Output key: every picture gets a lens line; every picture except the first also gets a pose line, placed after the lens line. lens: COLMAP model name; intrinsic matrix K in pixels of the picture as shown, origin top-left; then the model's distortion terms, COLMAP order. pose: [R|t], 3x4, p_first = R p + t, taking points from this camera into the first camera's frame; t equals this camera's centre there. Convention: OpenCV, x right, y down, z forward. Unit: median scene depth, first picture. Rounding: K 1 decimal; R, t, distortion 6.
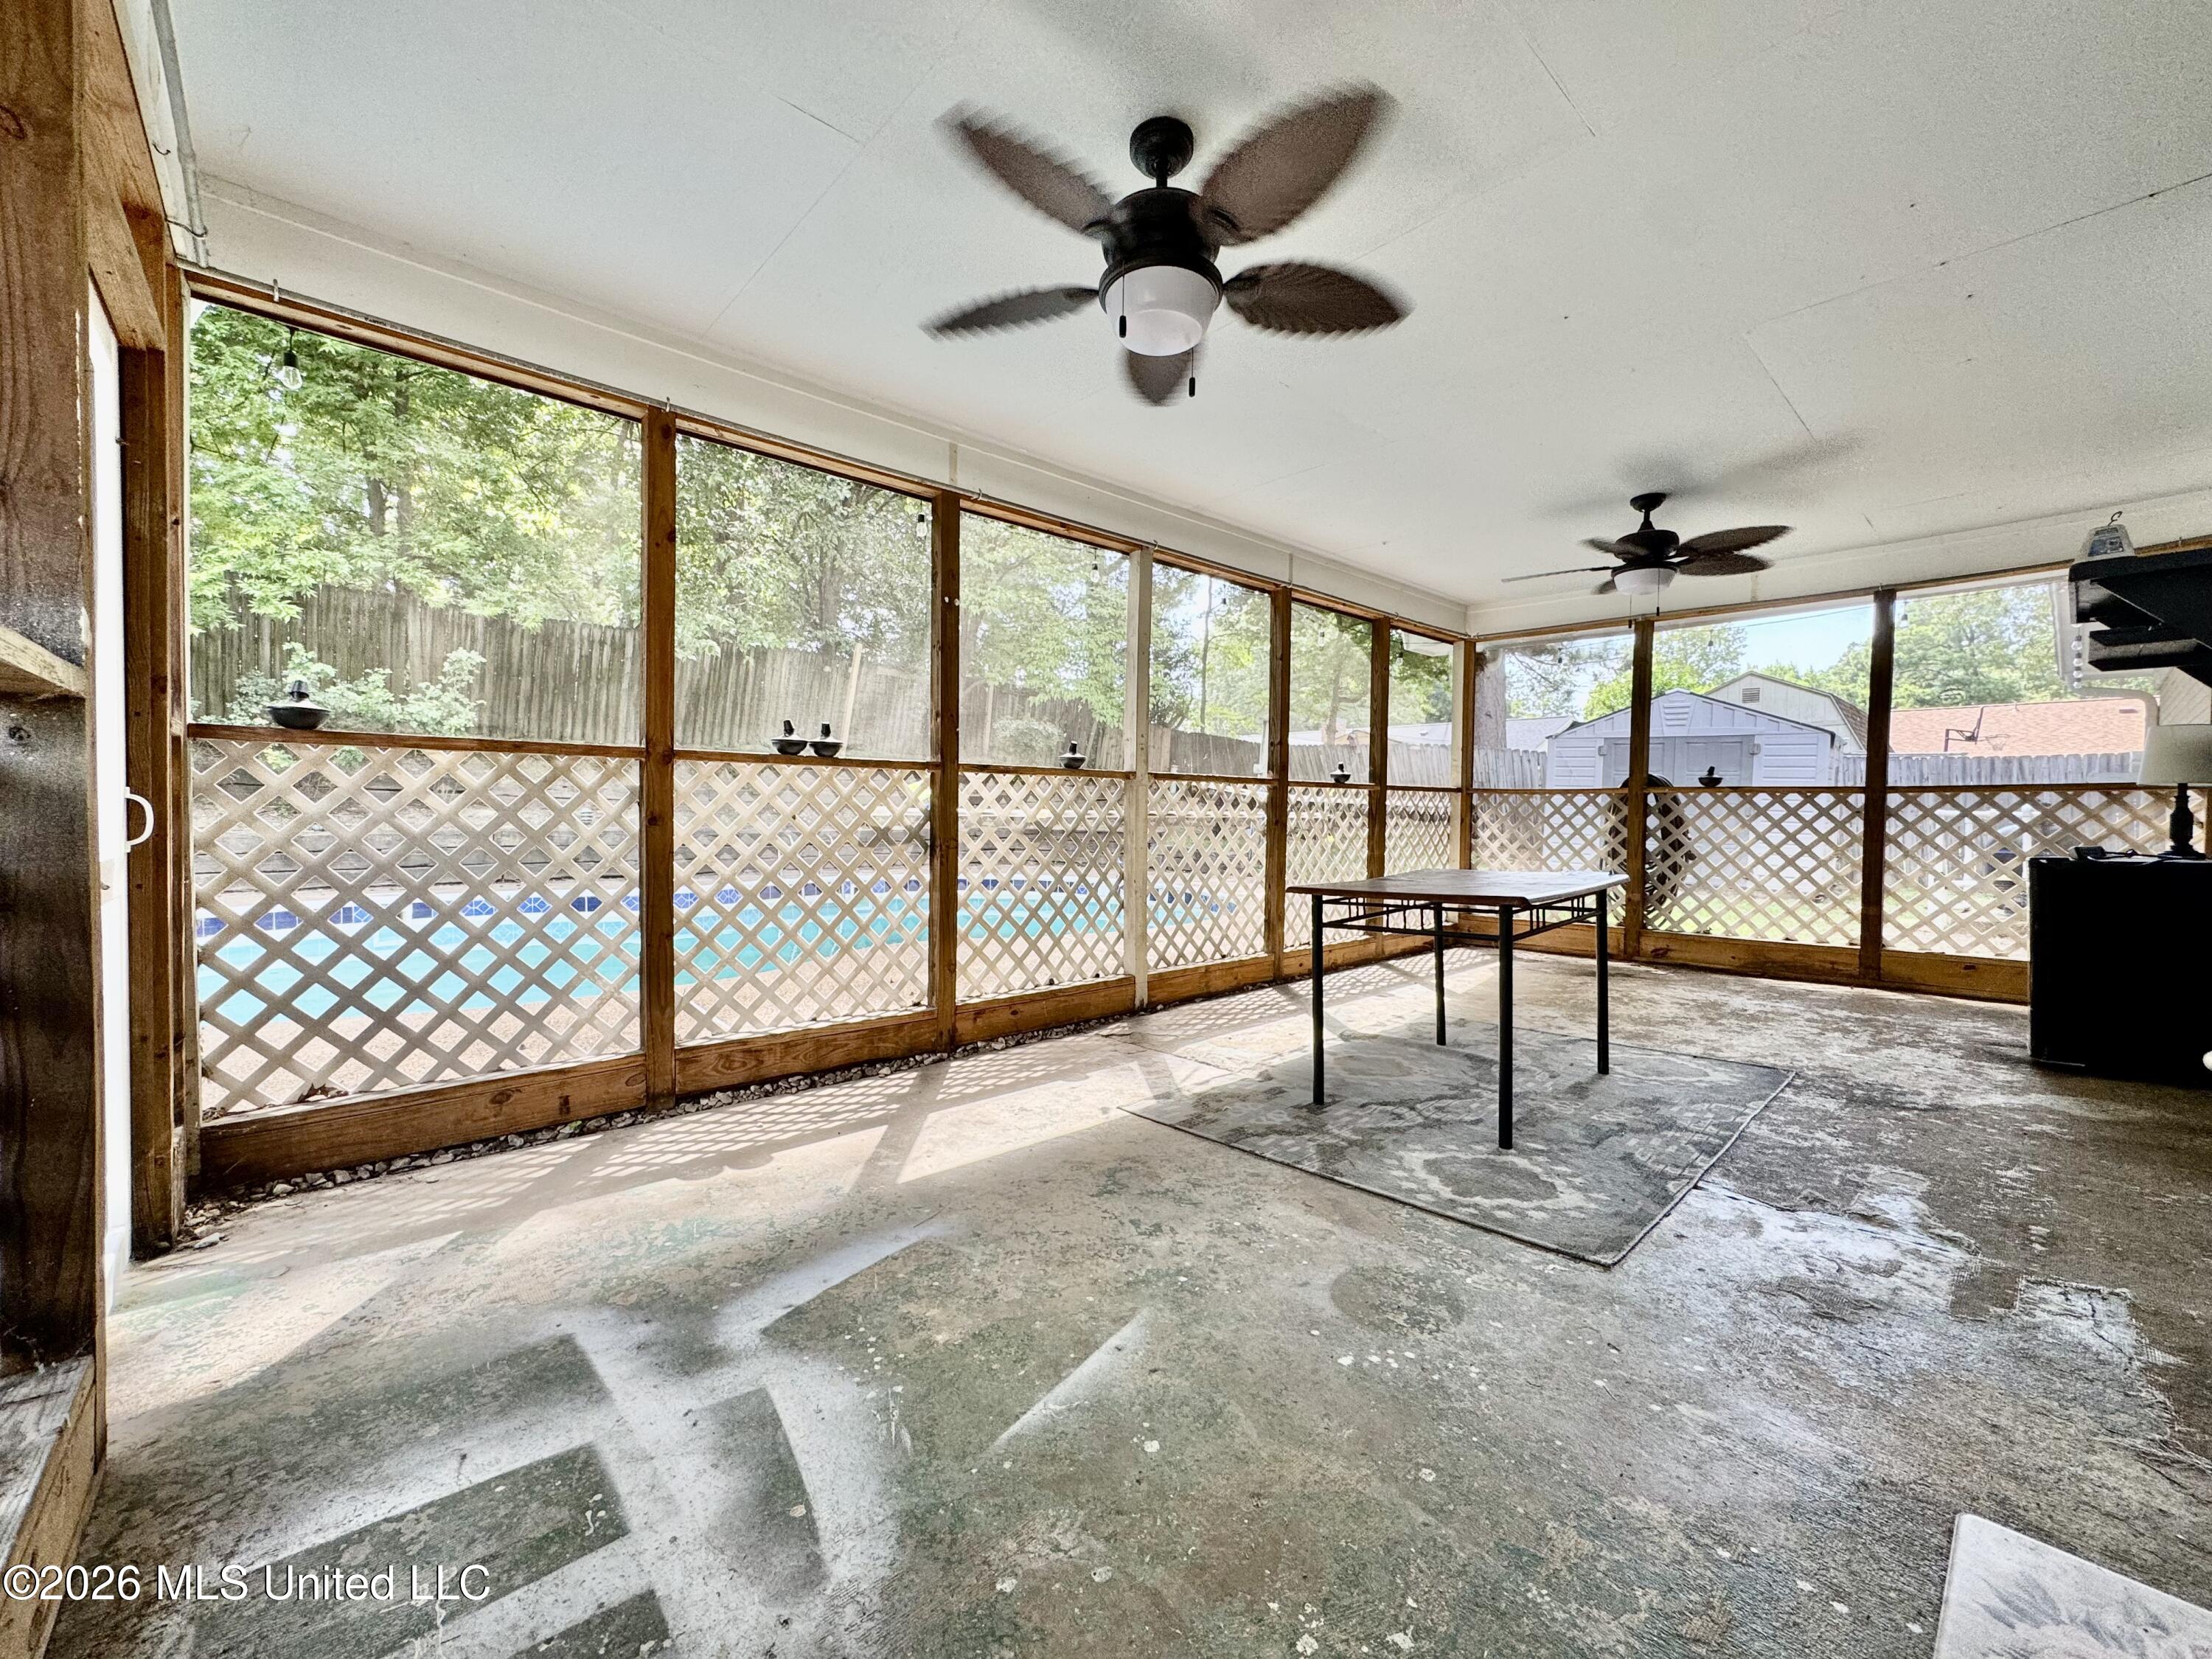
lens RADIAL K [[884.1, 0, 1109.7], [0, 884.1, 831.3], [0, 0, 1]] dist [-0.005174, 0.001041]
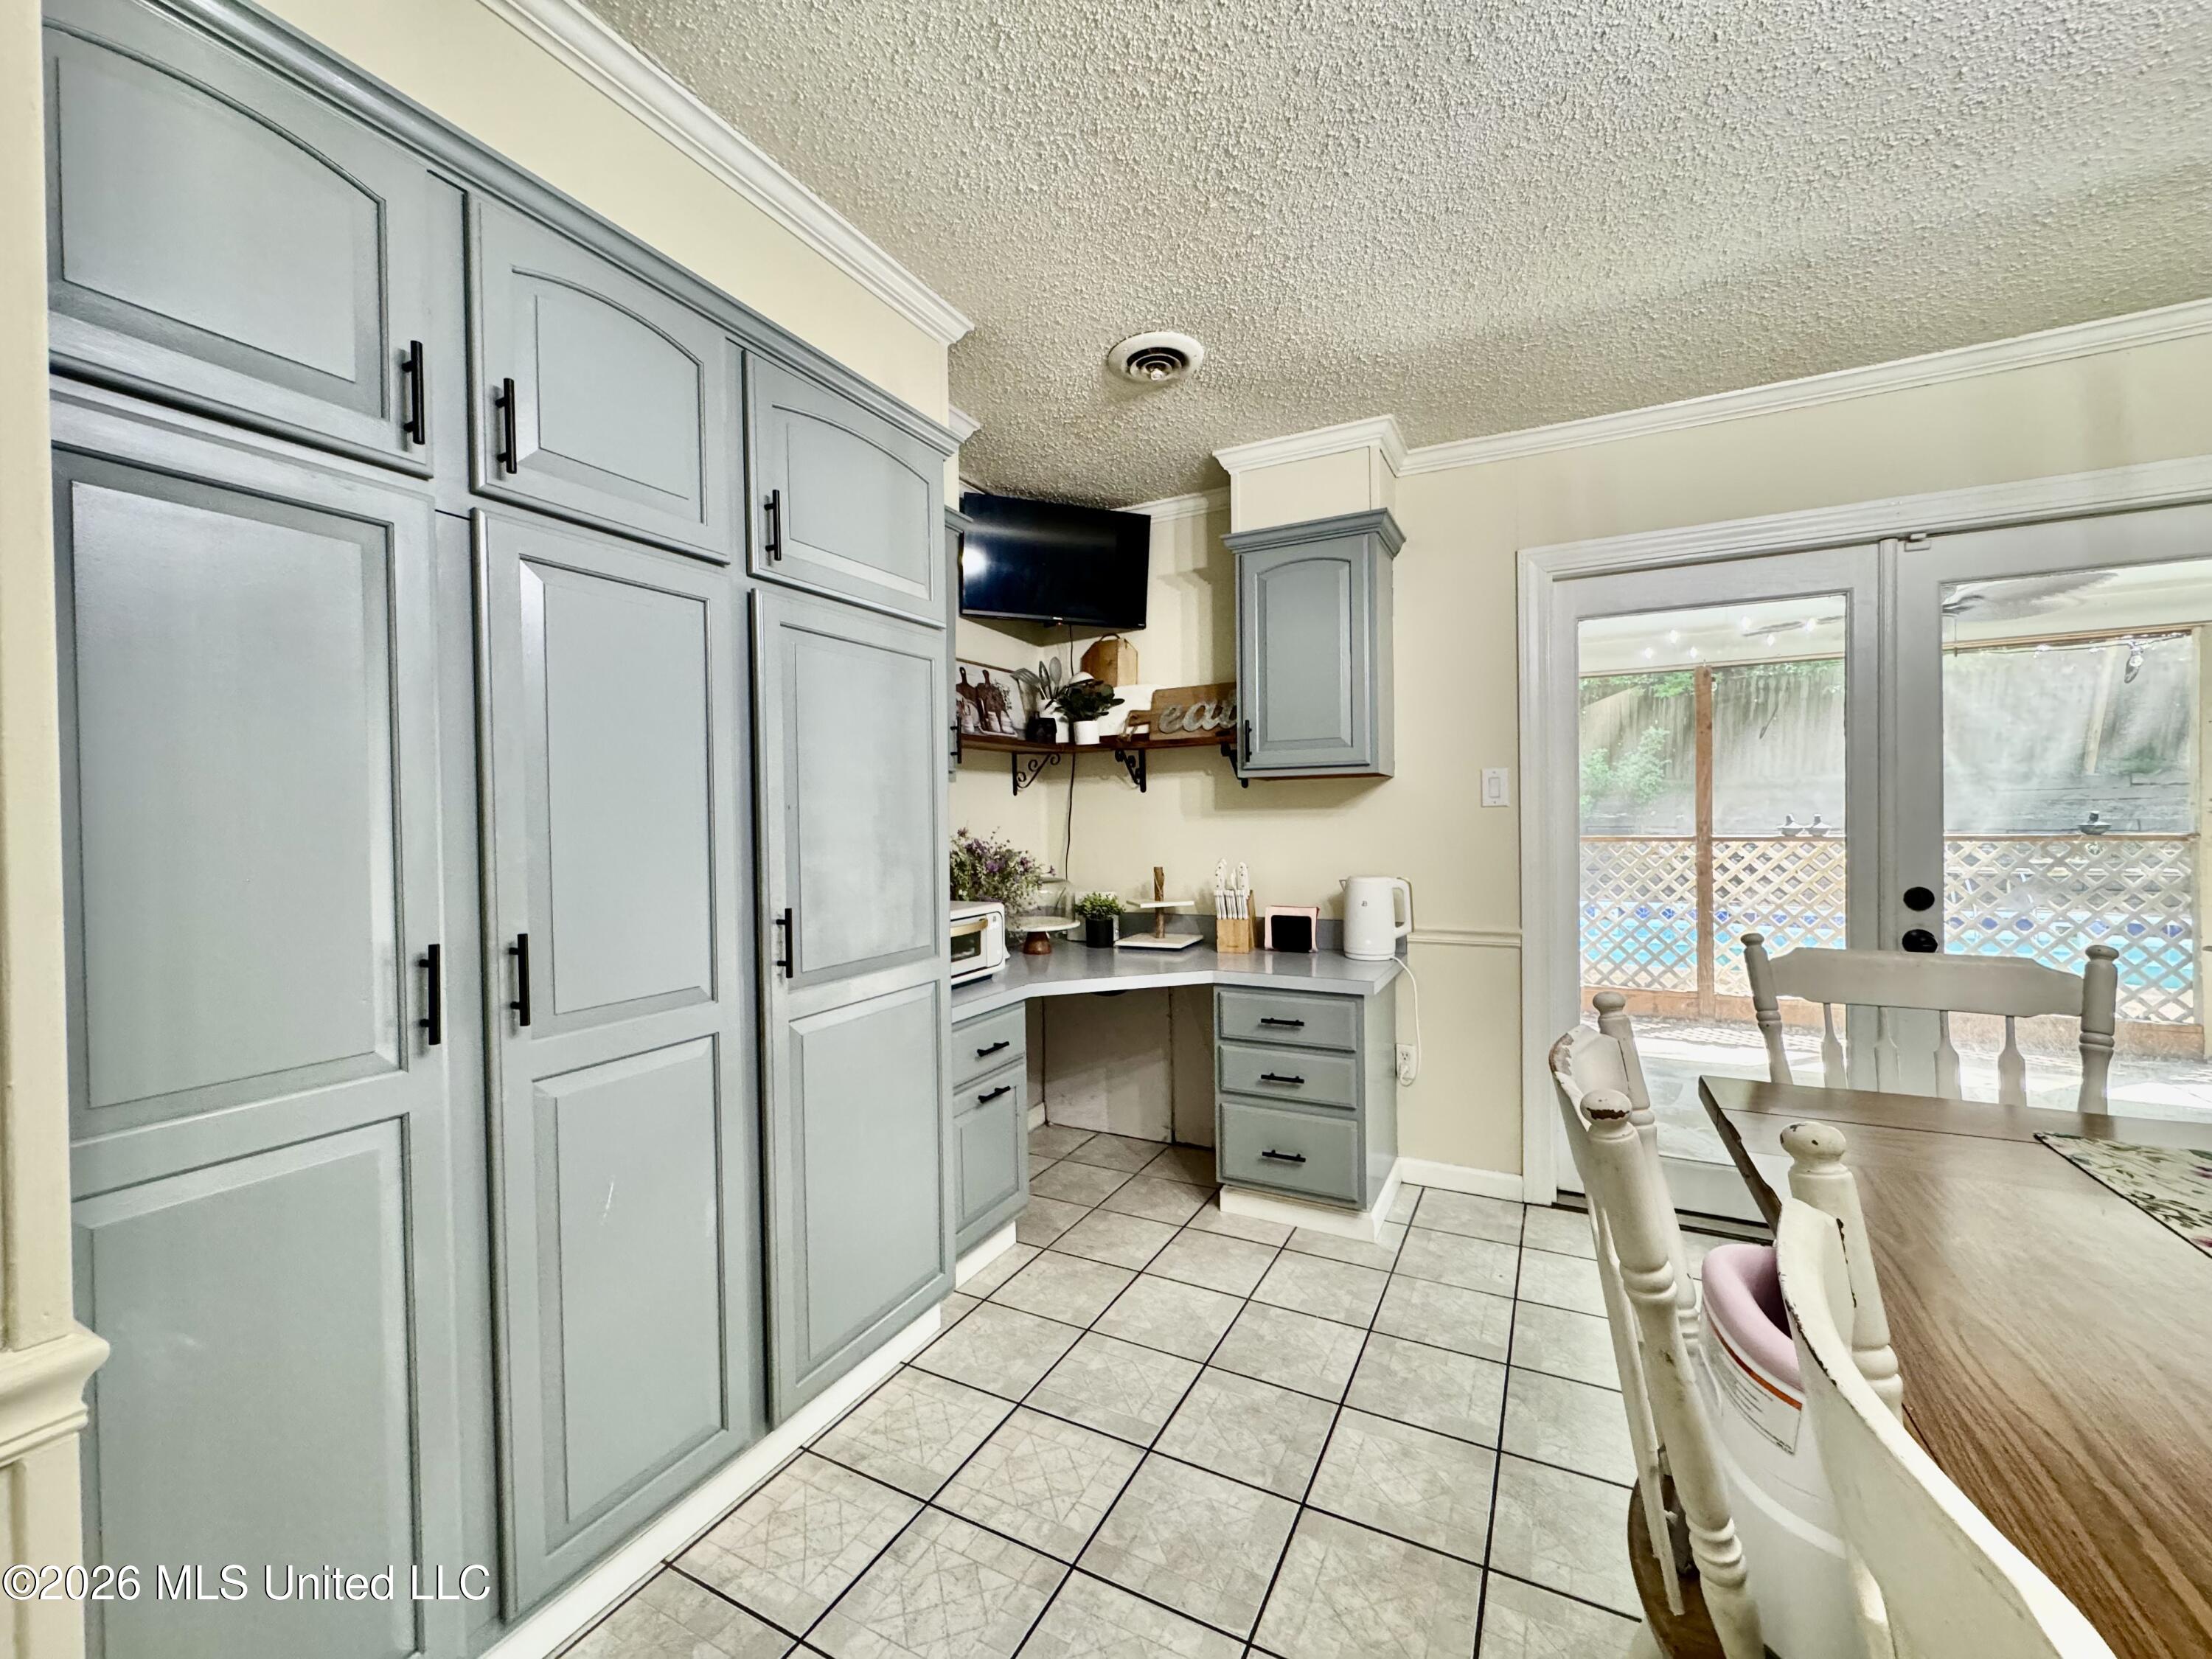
lens RADIAL K [[884.1, 0, 1103.0], [0, 884.1, 839.7], [0, 0, 1]] dist [-0.005174, 0.001041]
pose [[0.338846, 0.007382, -0.940813, 0.787254], [-0.000087, 0.999969, 0.007815, -0.092969], [0.940842, -0.002566, 0.338836, -0.820384]]
